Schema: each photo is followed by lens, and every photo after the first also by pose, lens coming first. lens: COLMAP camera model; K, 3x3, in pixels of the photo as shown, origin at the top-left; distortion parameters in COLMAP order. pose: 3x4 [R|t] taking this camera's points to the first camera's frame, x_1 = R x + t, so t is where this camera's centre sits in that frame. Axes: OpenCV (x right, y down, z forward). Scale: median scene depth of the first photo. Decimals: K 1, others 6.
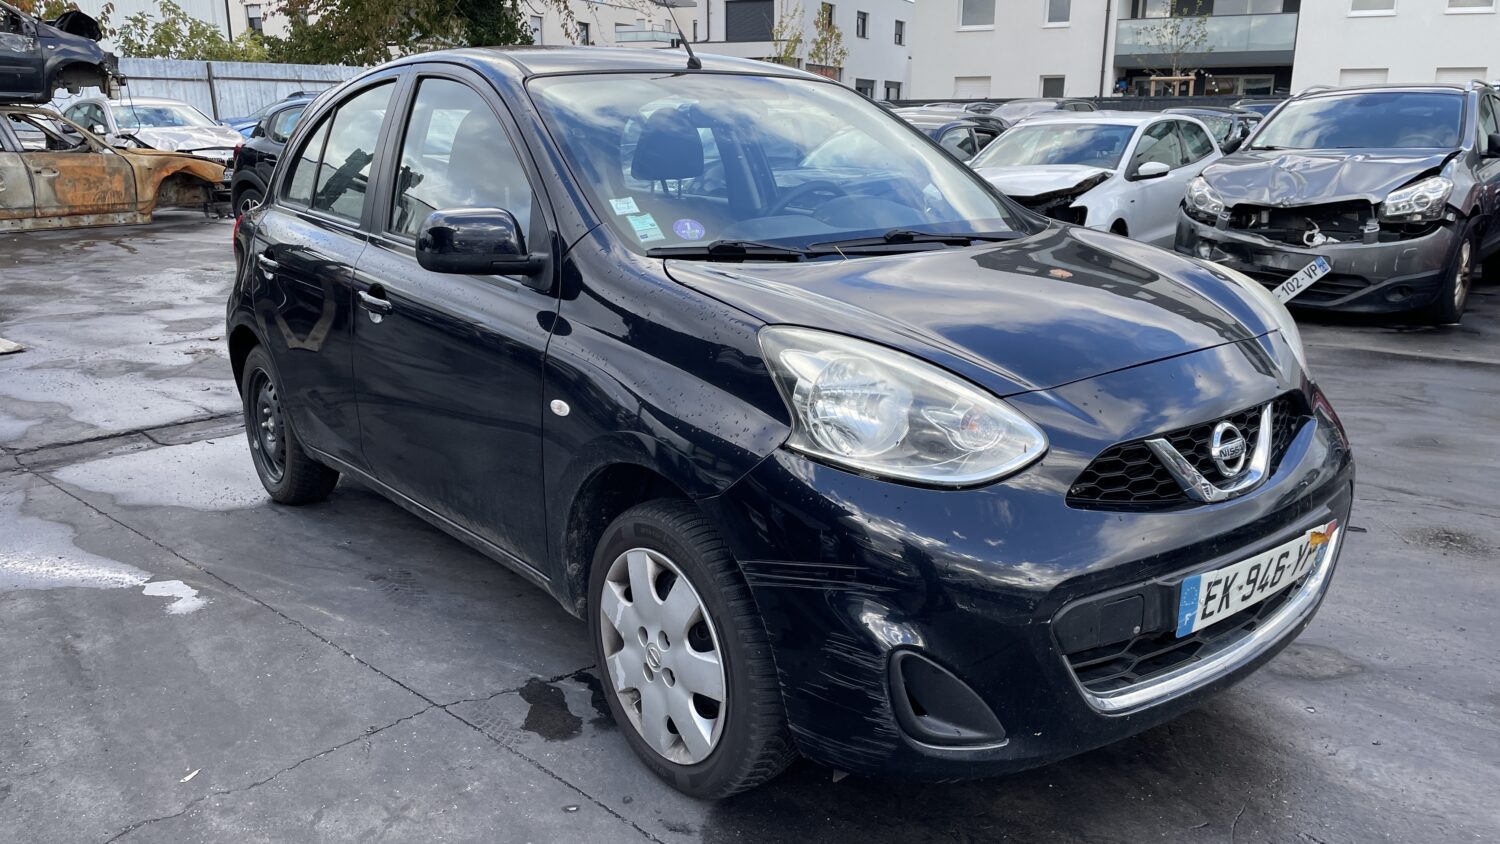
lens RADIAL K [[1146.0, 0, 757.2], [0, 1146.0, 418.7], [0, 0, 1]] dist [0.030059, -0.022238]
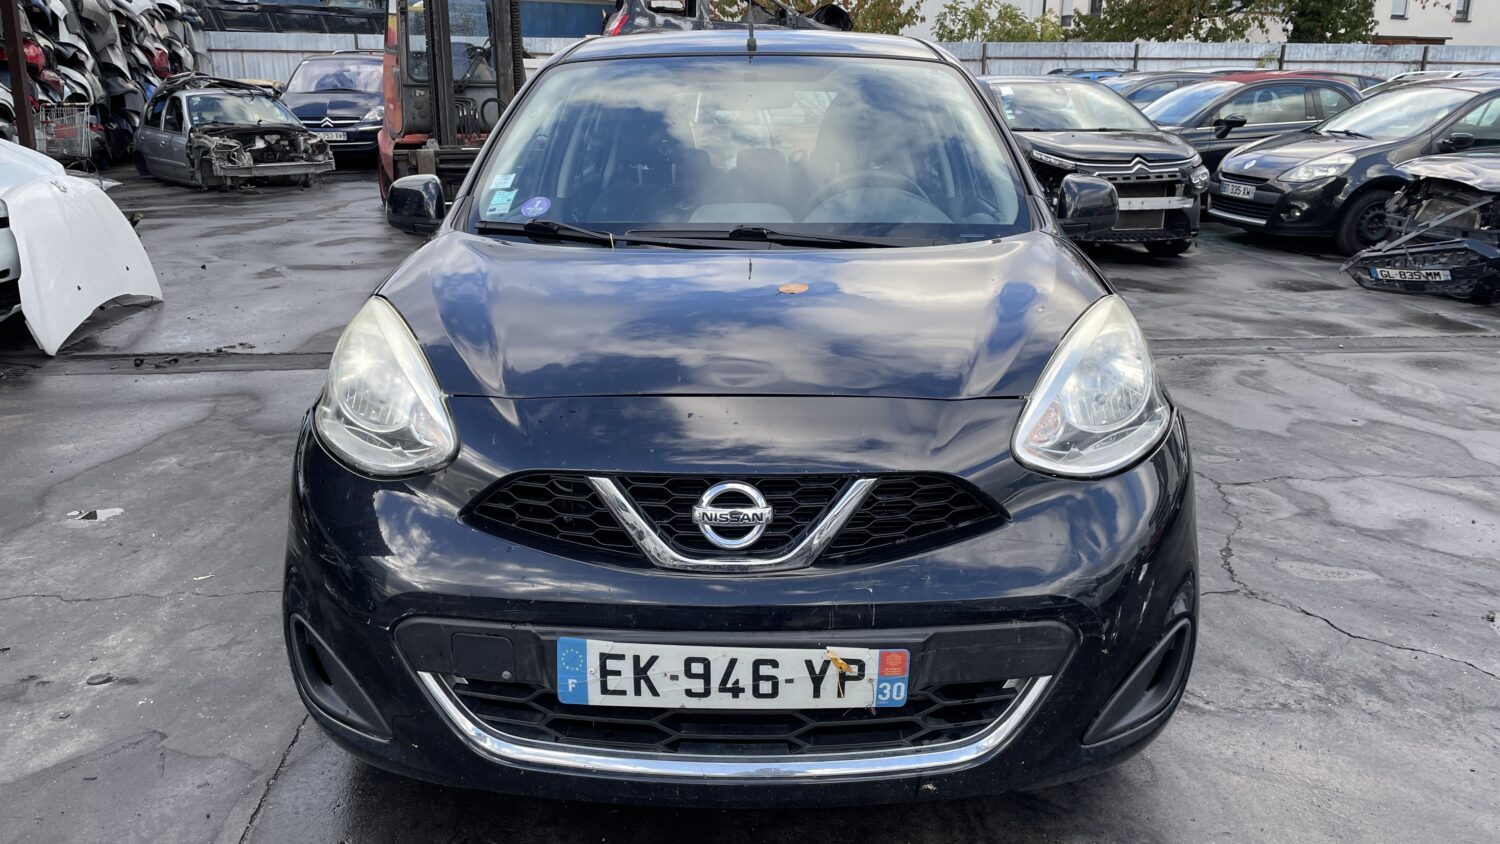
lens RADIAL K [[1146.0, 0, 750.2], [0, 1146.0, 418.1], [0, 0, 1]] dist [0.030059, -0.022238]
pose [[0.756304, 0.178824, -0.629306, 1.013614], [-0.166779, 0.982837, 0.078846, -0.117802], [0.632604, 0.045323, 0.773148, 0.420772]]
